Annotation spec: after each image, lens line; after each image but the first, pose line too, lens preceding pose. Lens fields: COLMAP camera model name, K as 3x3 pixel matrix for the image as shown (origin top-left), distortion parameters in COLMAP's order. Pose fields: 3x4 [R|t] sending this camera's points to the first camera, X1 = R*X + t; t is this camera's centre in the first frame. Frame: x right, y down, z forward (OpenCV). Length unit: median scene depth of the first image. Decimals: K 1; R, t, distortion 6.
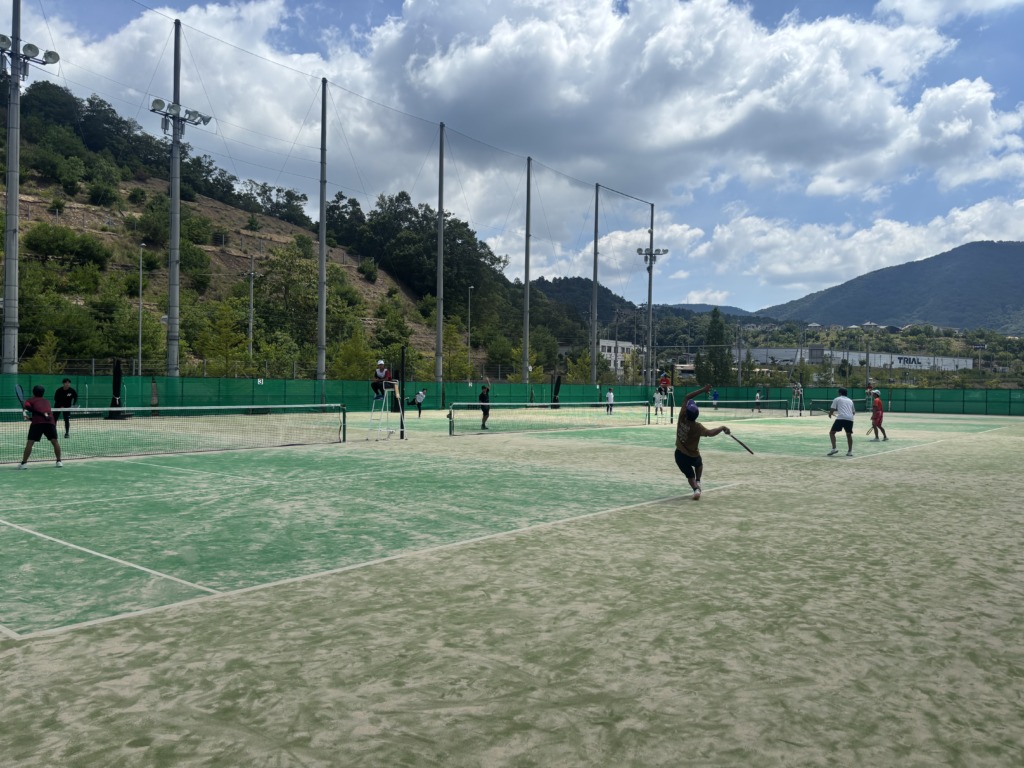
lens RADIAL K [[787.8, 0, 512.0], [0, 787.8, 384.0], [0, 0, 1]] dist [0.059825, -0.075429]
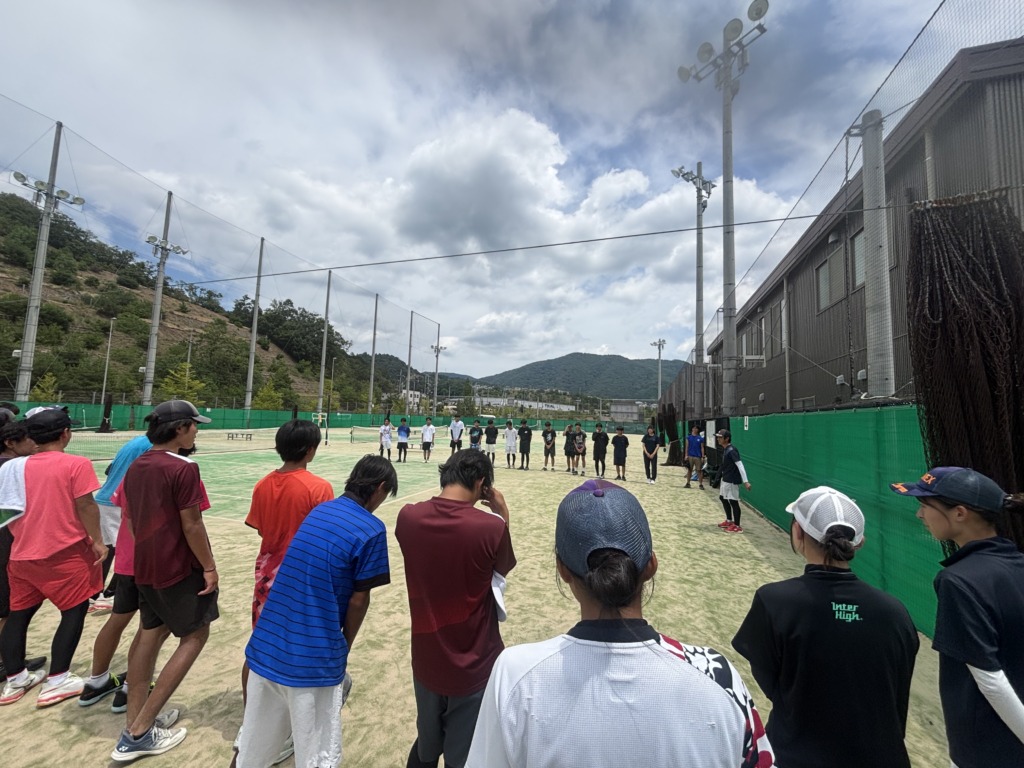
lens RADIAL K [[420.7, 0, 512.0], [0, 420.7, 384.0], [0, 0, 1]] dist [-0.002789, -0.000267]
pose [[0.926778, 0.047755, 0.372561, -0.021722], [-0.021422, 0.996990, -0.074506, -0.001805], [-0.374998, 0.061069, 0.925012, -0.018343]]
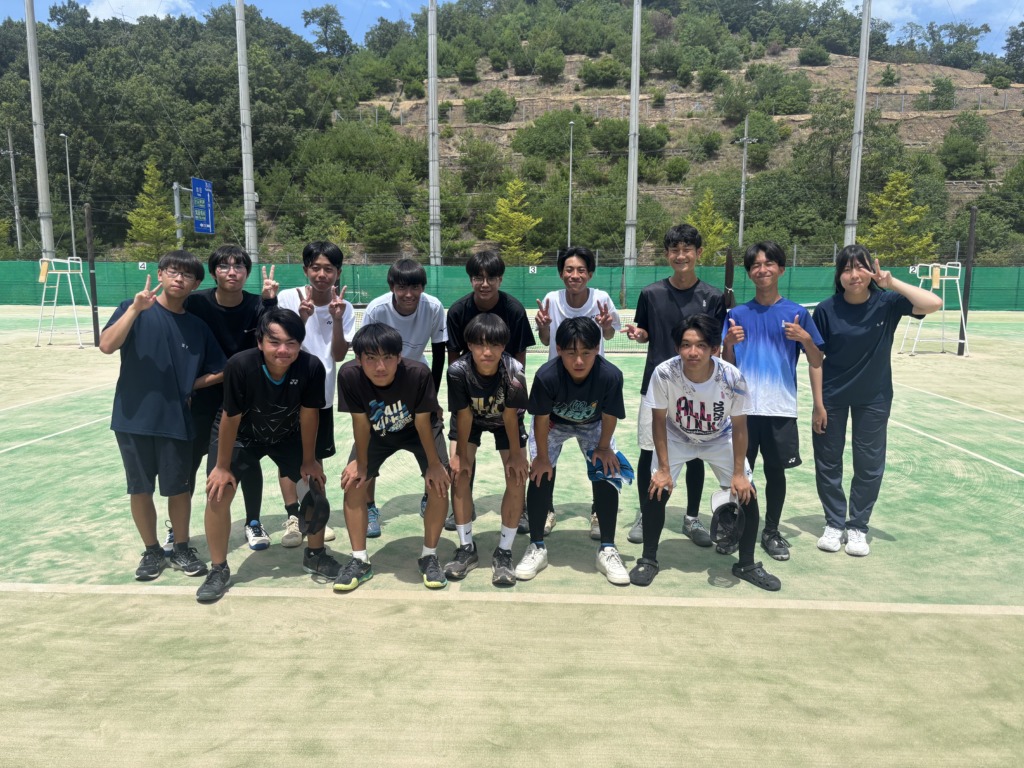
lens RADIAL K [[787.8, 0, 512.0], [0, 787.8, 384.0], [0, 0, 1]] dist [0.059825, -0.075429]
pose [[0.605575, 0.095757, -0.790006, 0.113717], [0.006337, 0.992122, 0.125114, 0.004171], [0.795763, -0.080772, 0.600198, 0.180797]]
